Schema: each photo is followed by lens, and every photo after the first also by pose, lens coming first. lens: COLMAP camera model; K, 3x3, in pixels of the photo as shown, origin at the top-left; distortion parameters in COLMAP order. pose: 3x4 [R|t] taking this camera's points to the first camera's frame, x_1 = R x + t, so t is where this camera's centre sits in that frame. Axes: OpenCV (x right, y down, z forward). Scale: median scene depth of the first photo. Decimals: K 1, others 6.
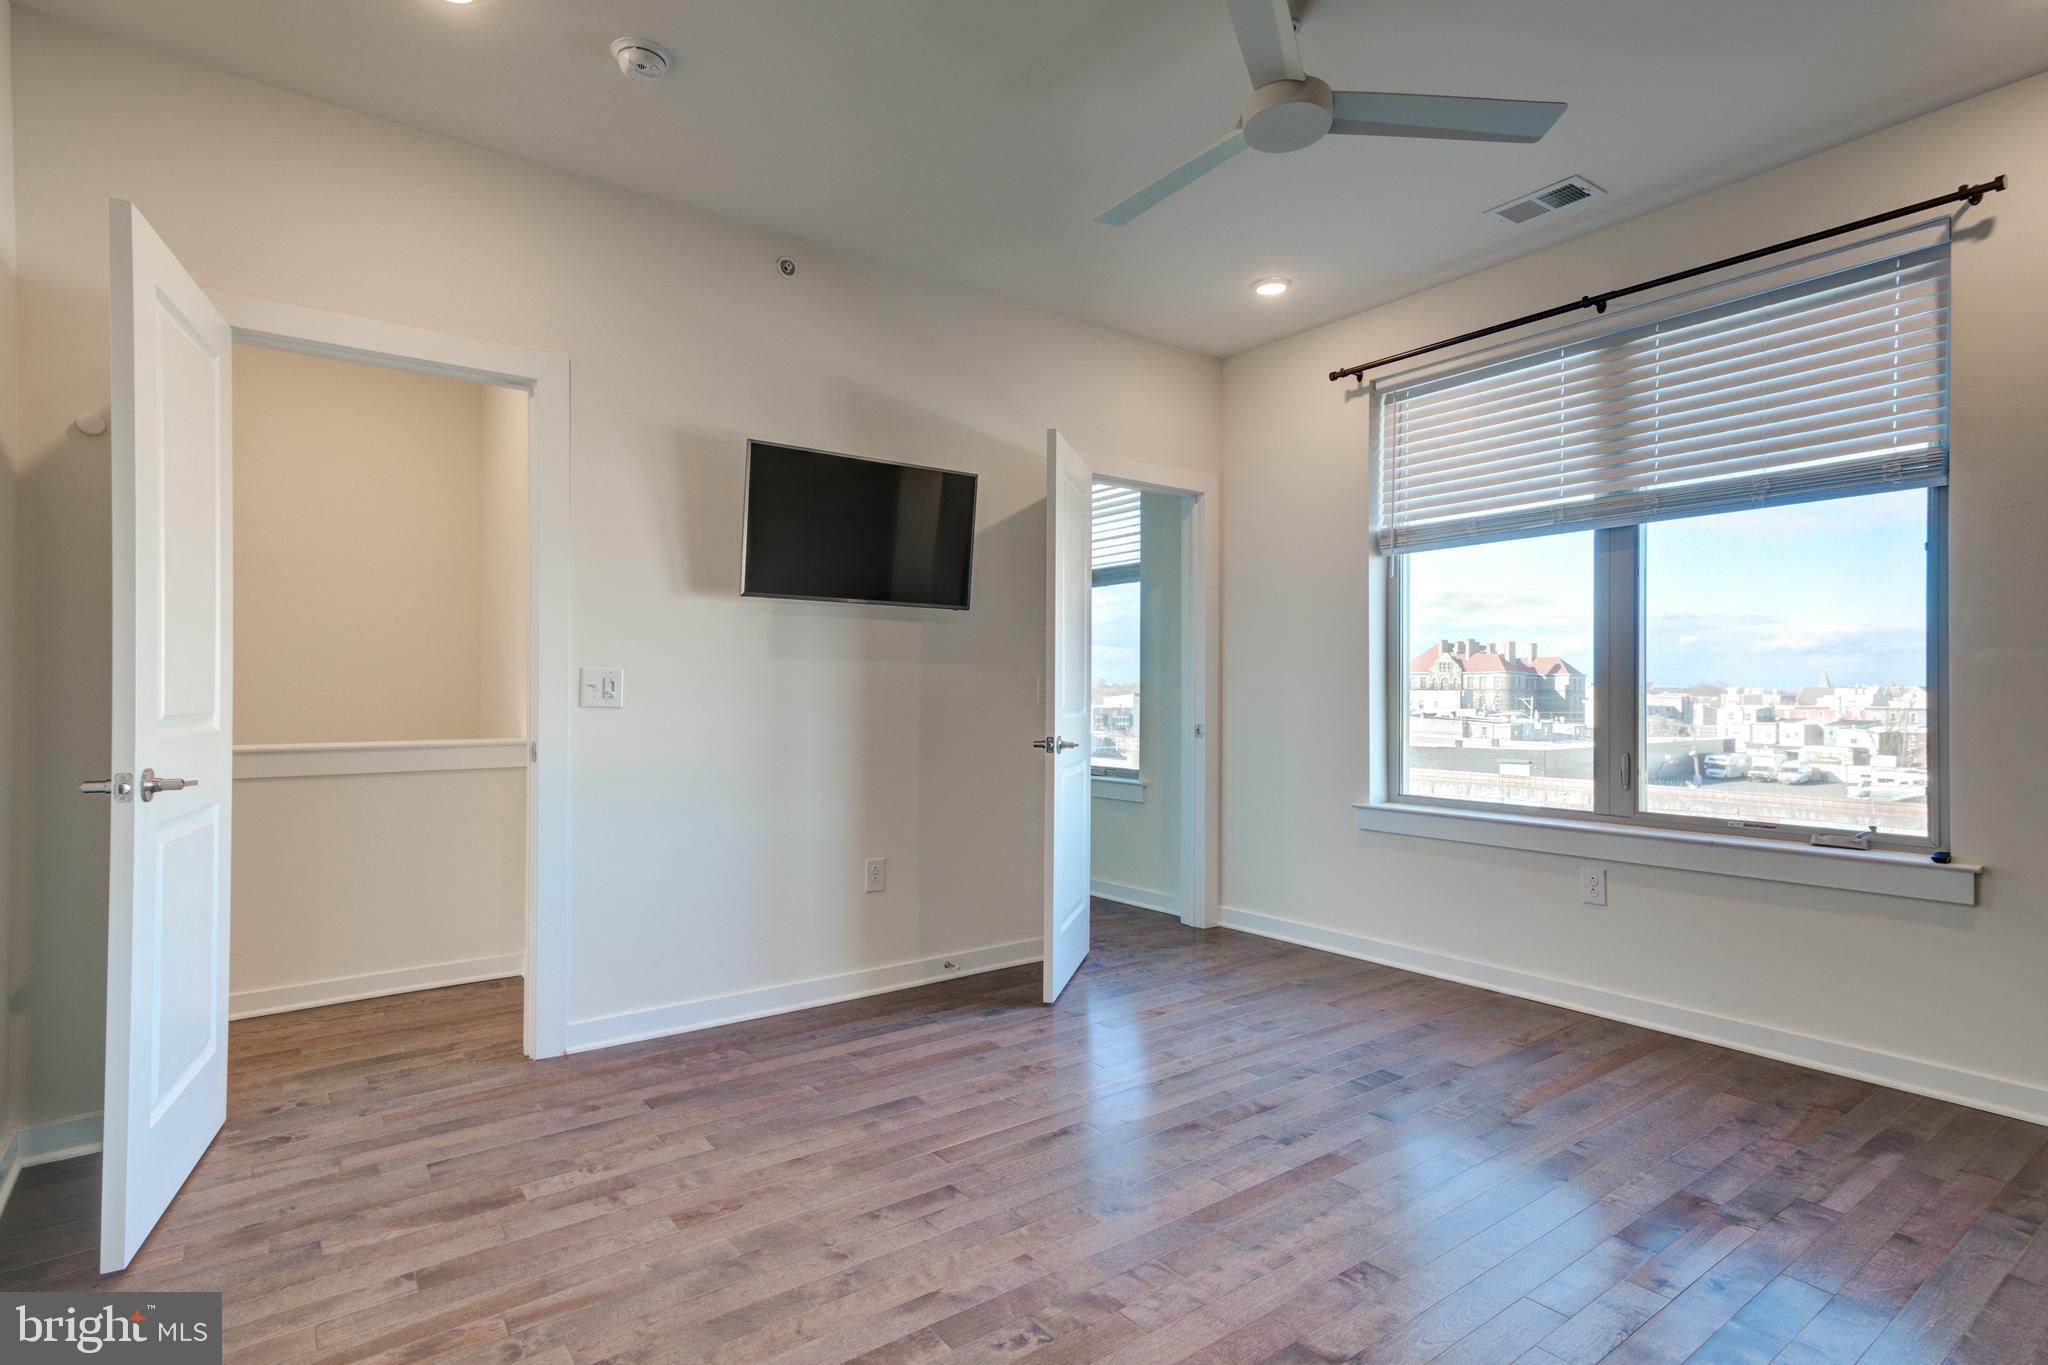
lens RADIAL K [[1025.4, 0, 1029.5], [0, 1025.4, 692.4], [0, 0, 1]] dist [0.000056, 0.016836]
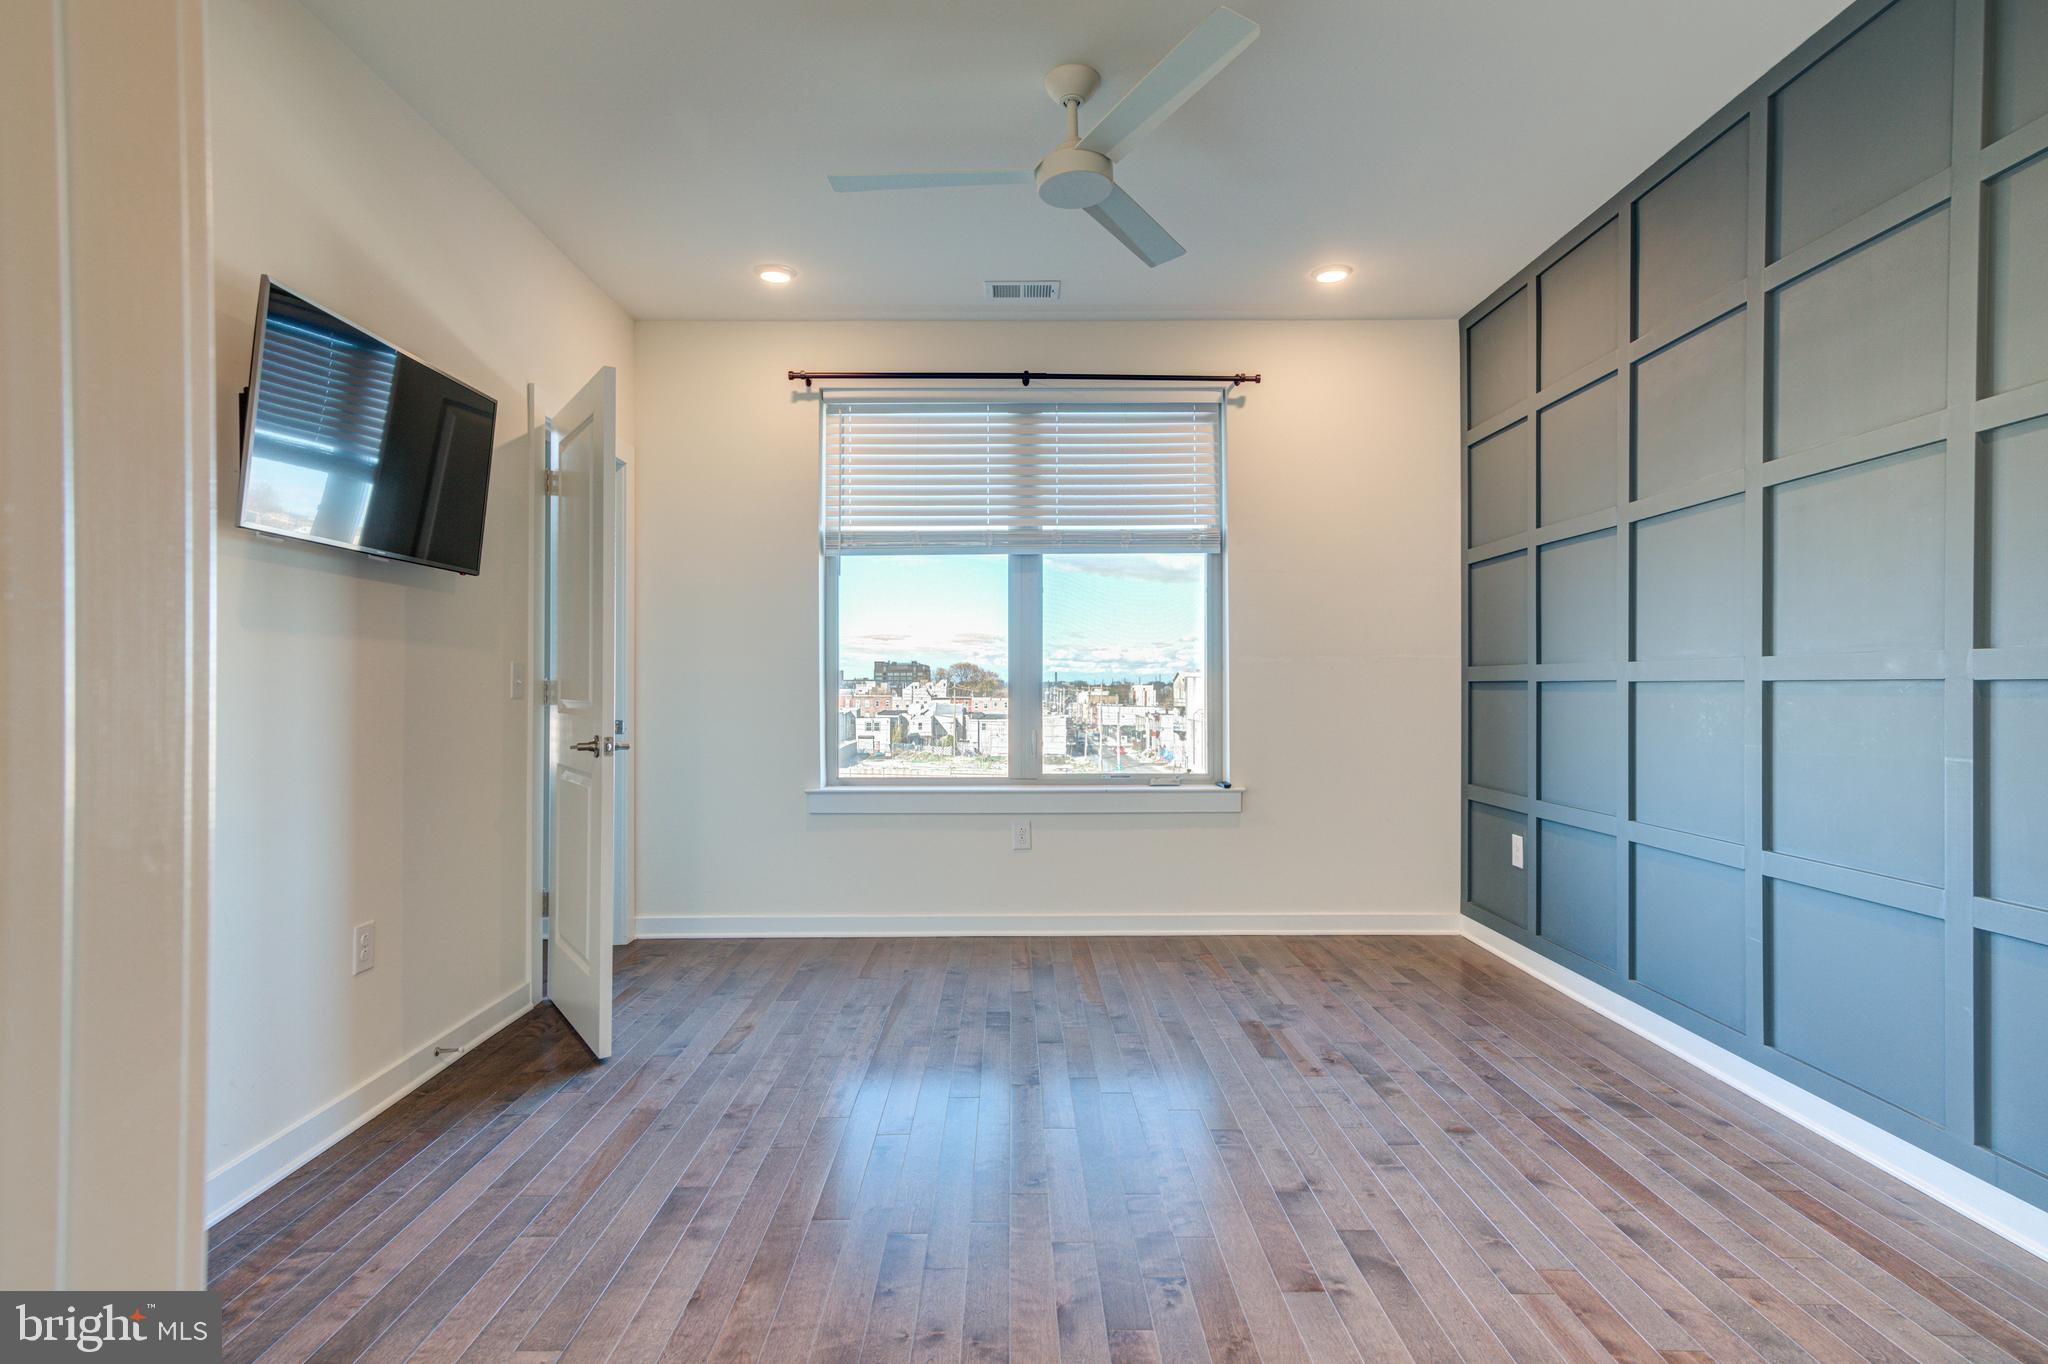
lens RADIAL K [[1026.5, 0, 1017.8], [0, 1026.5, 685.4], [0, 0, 1]] dist [0.002575, 0.014337]
pose [[0.601255, -0.003311, 0.799051, -0.552863], [0.001775, 0.999994, 0.002809, -0.000576], [-0.799055, -0.000271, 0.601257, 0.282857]]
